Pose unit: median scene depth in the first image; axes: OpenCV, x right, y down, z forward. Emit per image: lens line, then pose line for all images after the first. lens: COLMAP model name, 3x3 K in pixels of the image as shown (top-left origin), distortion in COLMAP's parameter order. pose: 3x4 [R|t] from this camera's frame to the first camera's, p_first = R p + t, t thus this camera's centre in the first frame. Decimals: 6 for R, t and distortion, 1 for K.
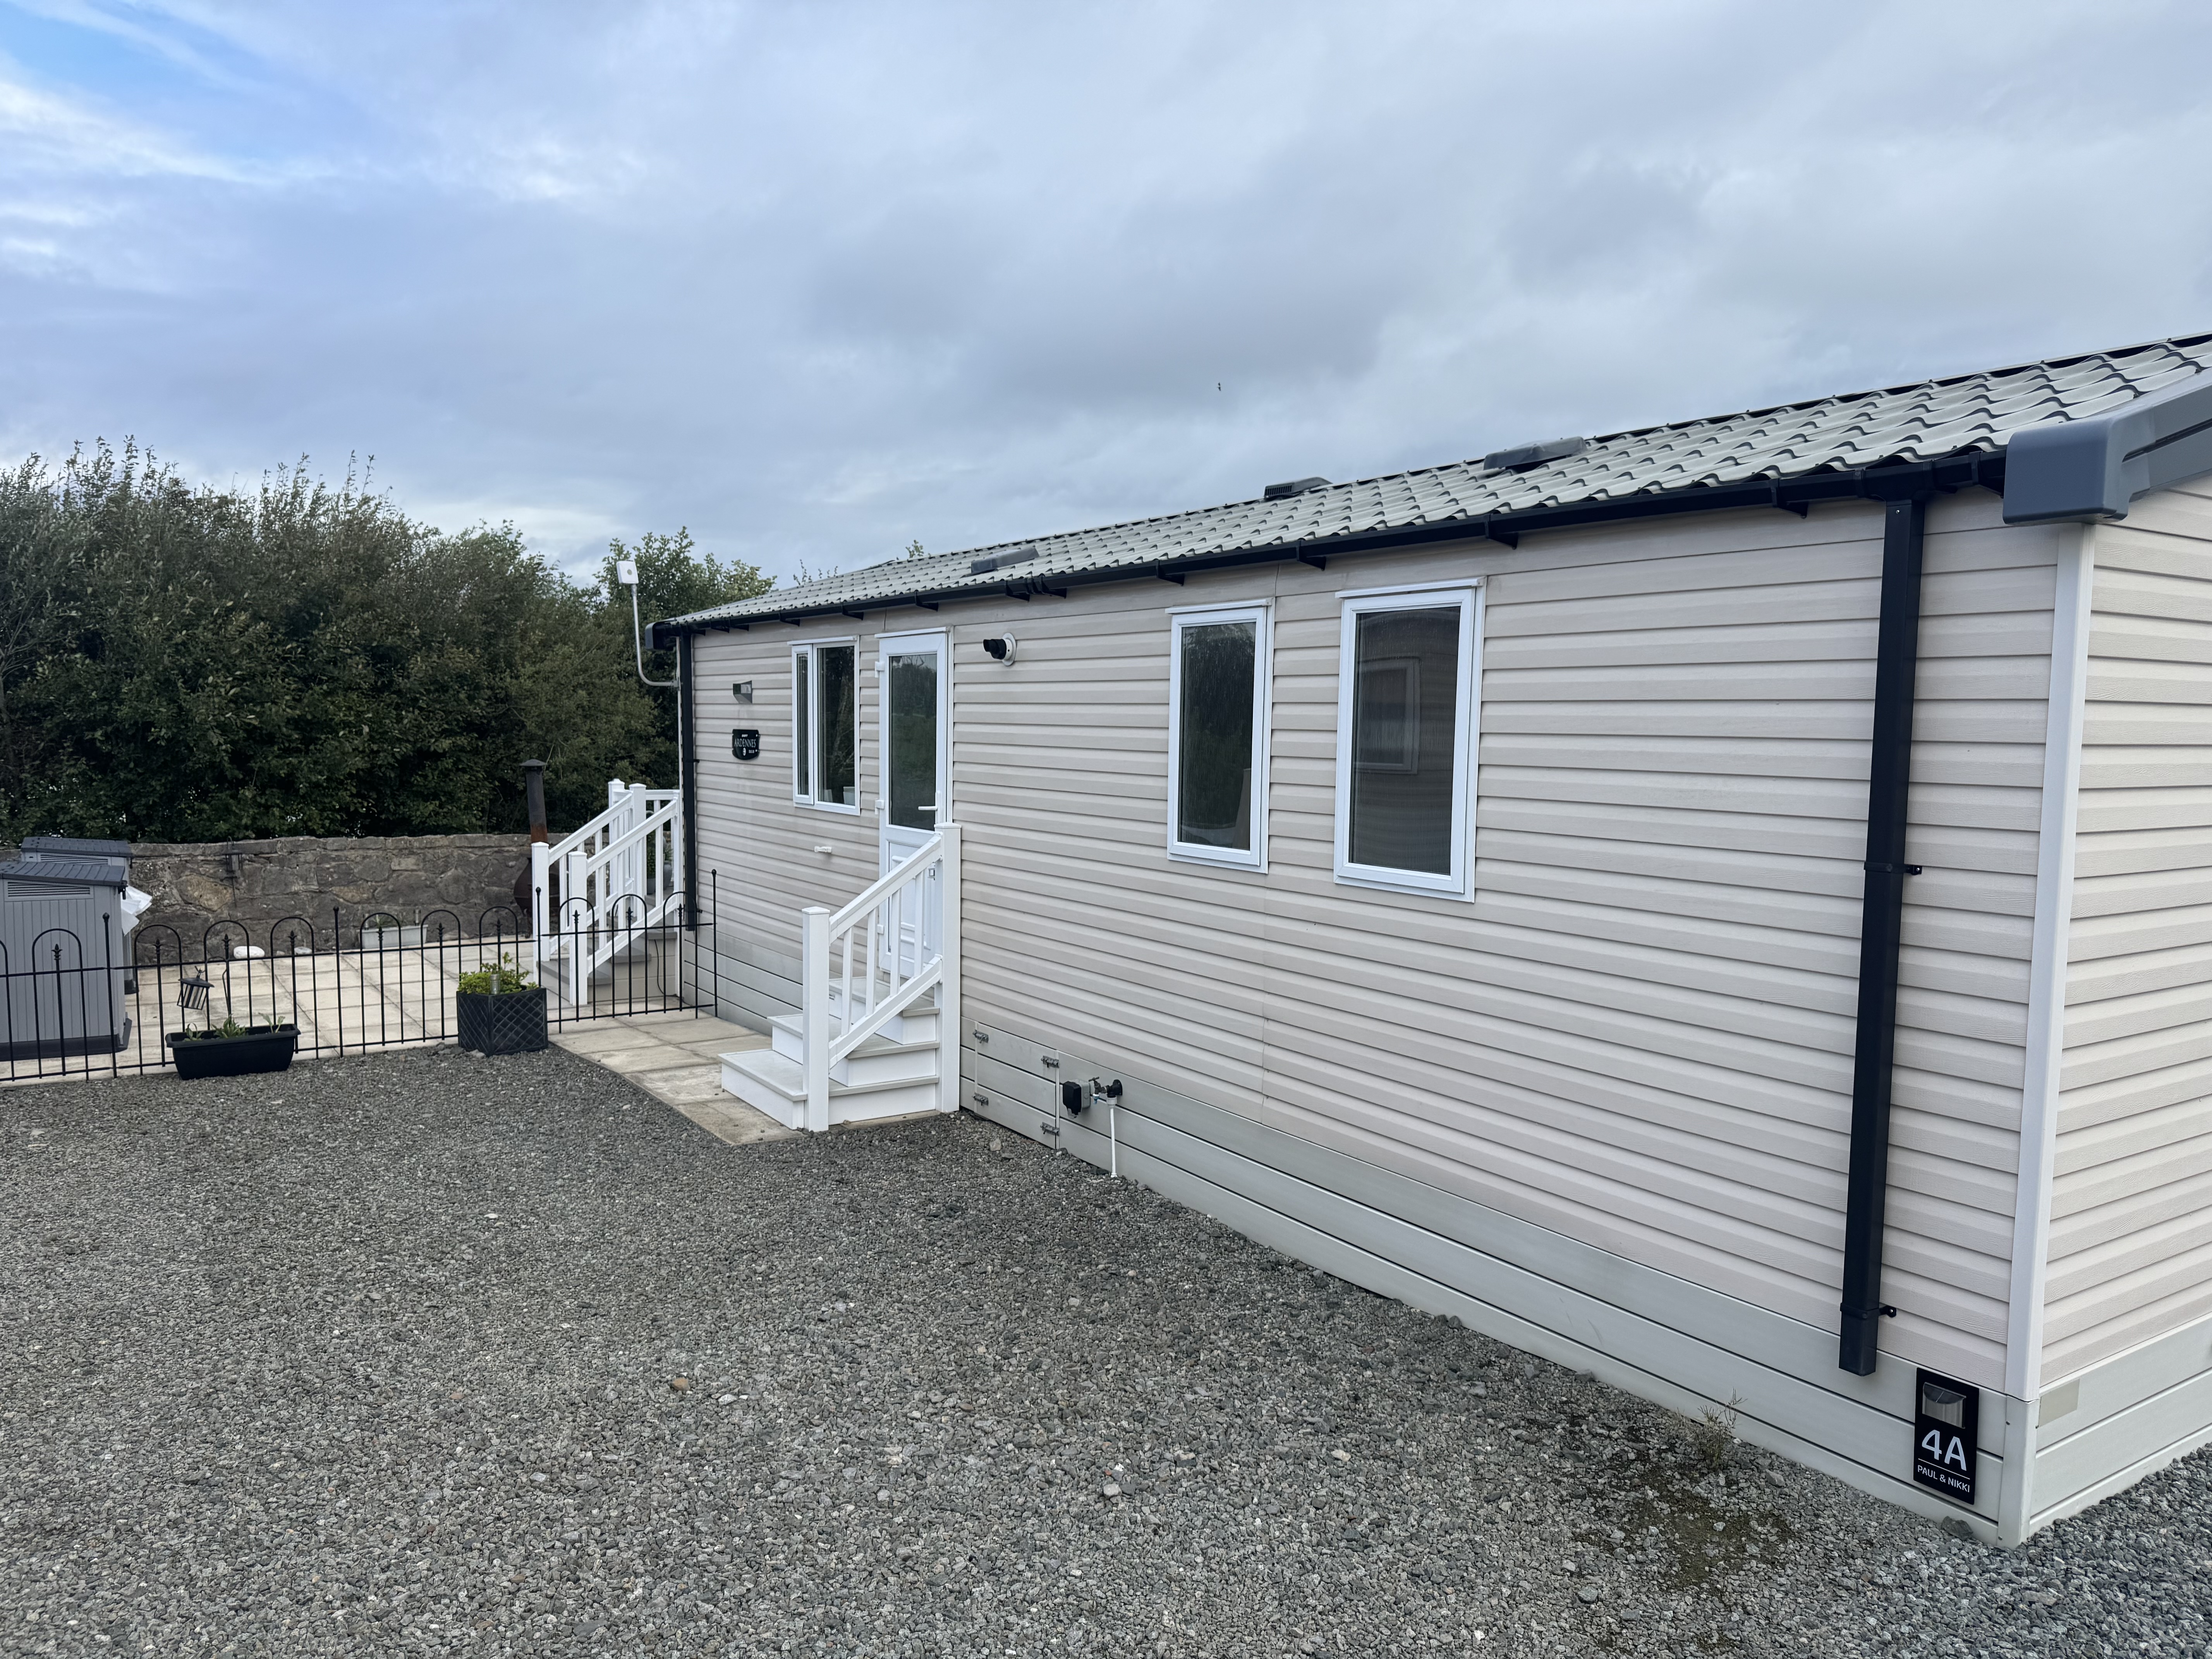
lens RADIAL K [[1564.3, 0, 1106.2], [0, 1564.3, 832.9], [0, 0, 1]] dist [-0.002392, -0.024258]
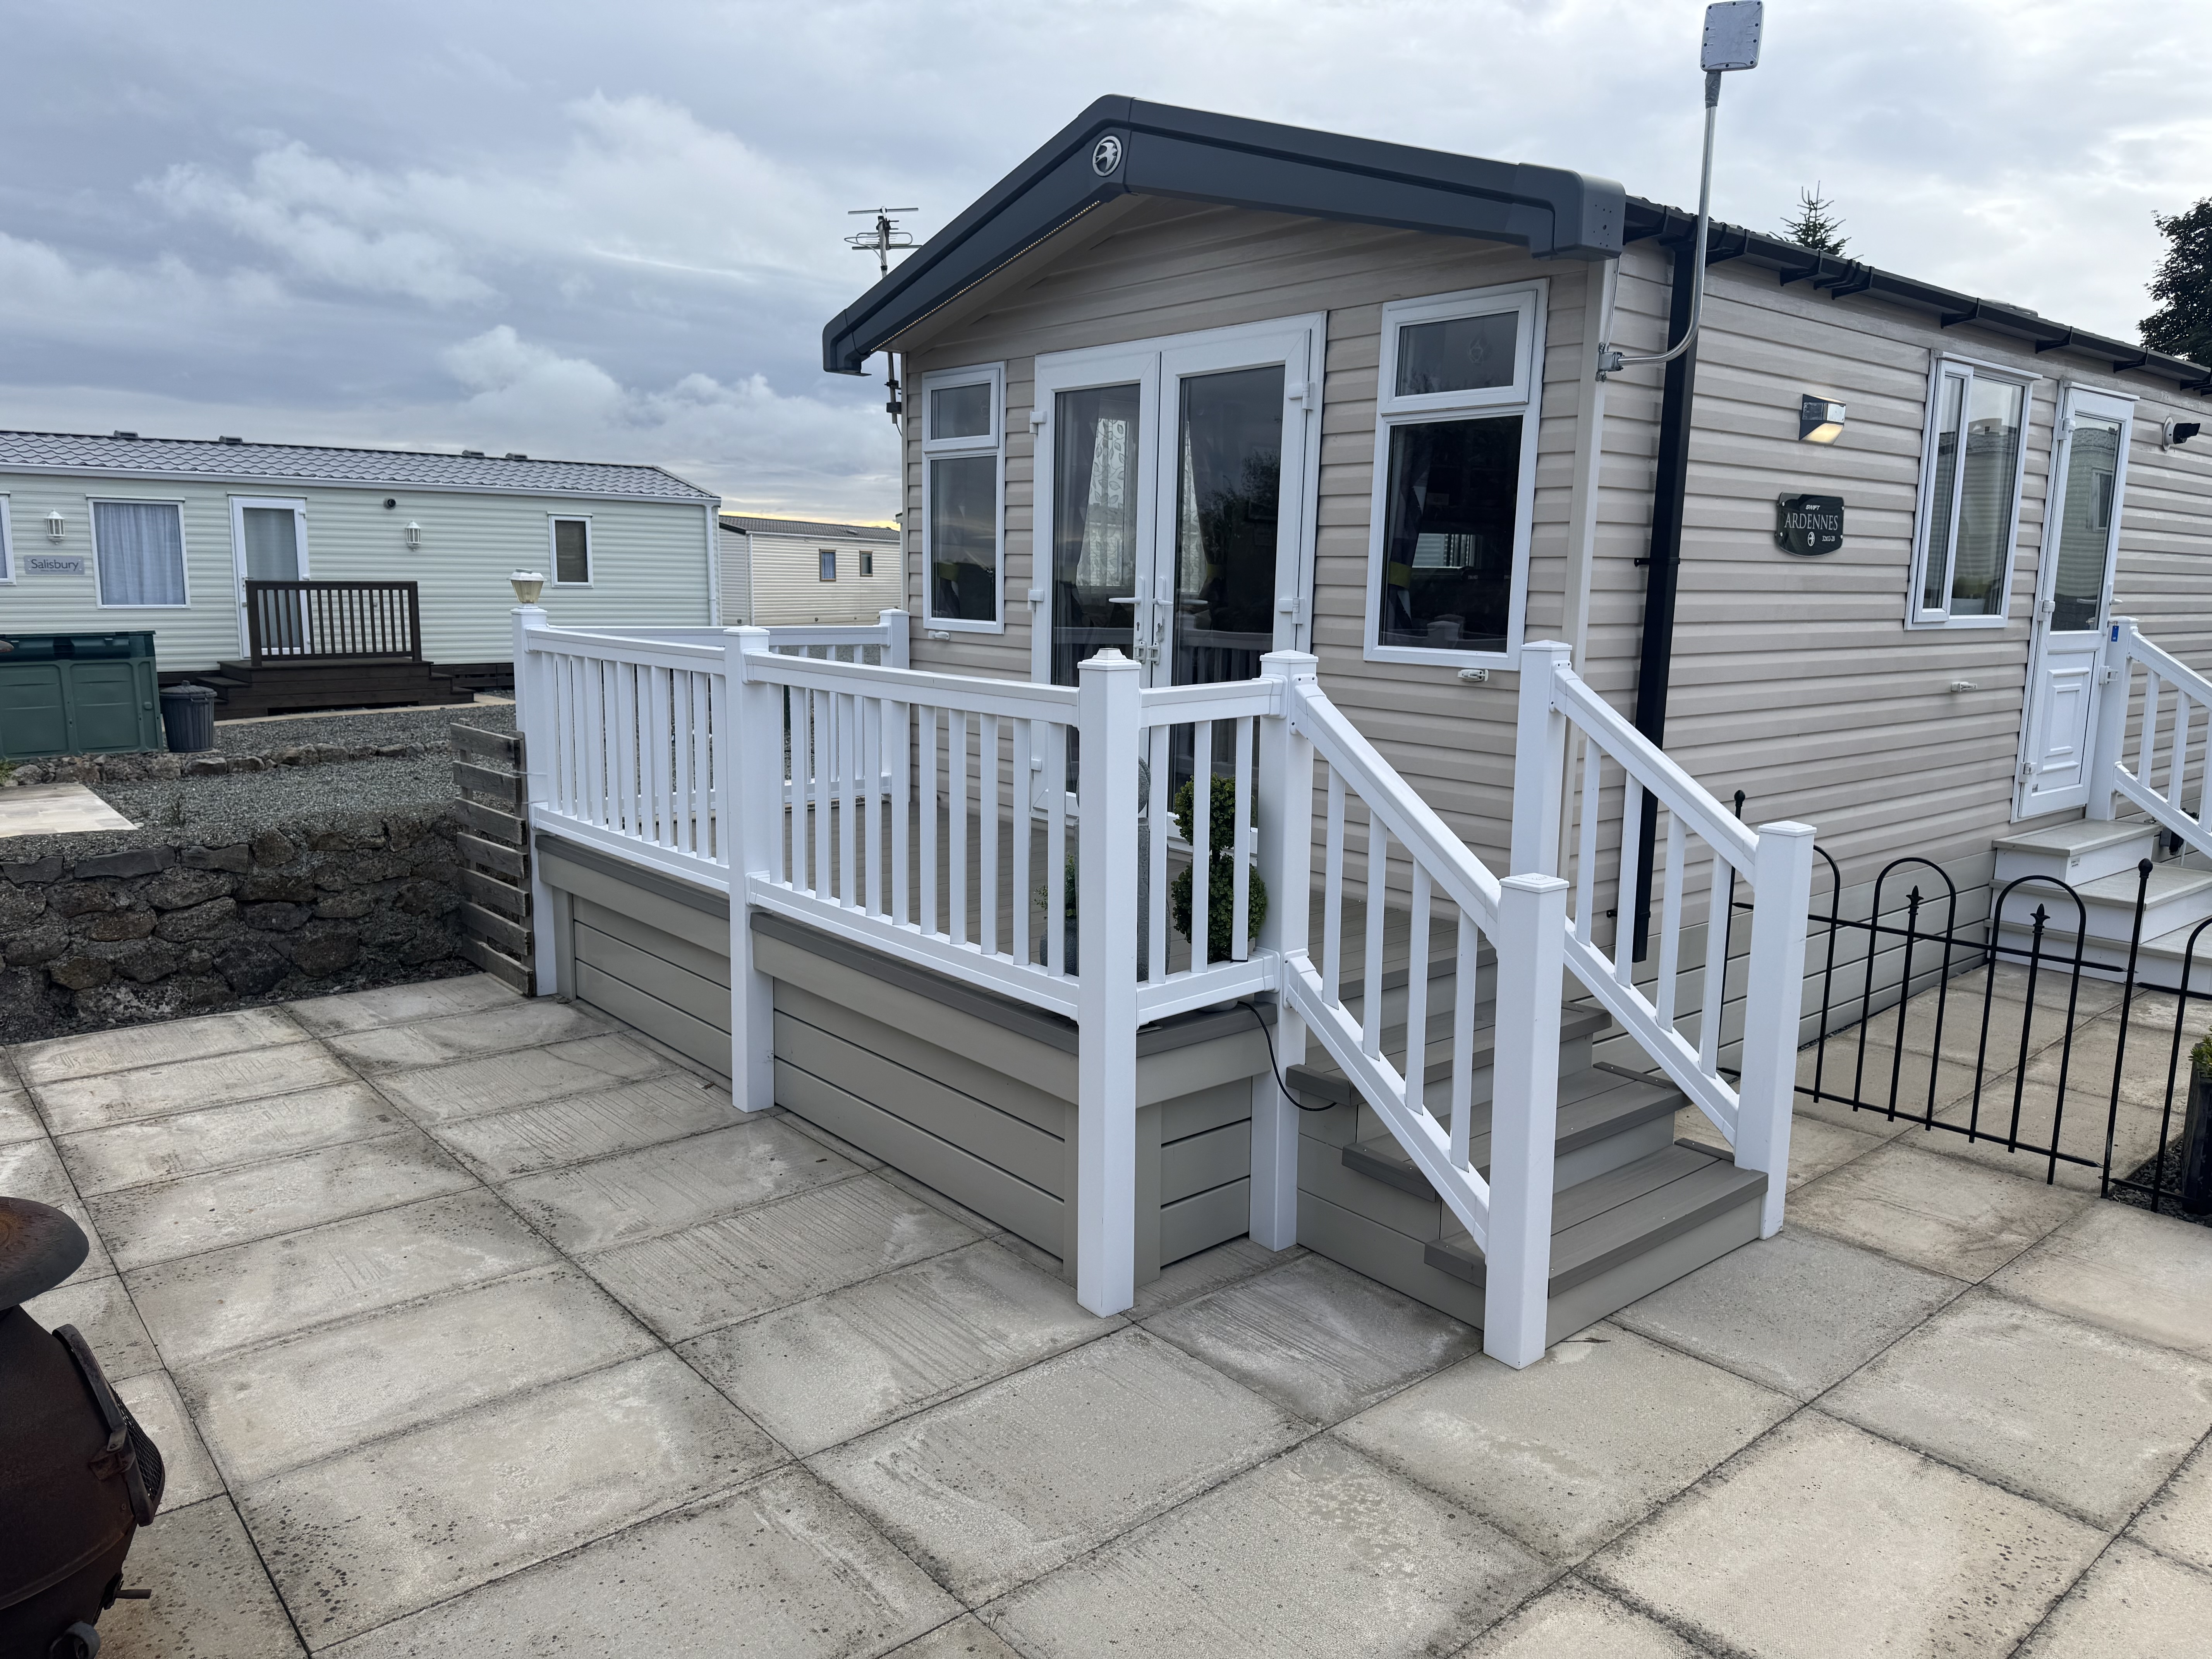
lens RADIAL K [[1564.3, 0, 1104.9], [0, 1564.3, 829.4], [0, 0, 1]] dist [-0.002392, -0.024258]
pose [[-0.128968, -0.171857, 0.976643, -0.727566], [0.064820, 0.981301, 0.181236, -0.067279], [-0.989528, 0.086679, -0.115417, 1.319692]]
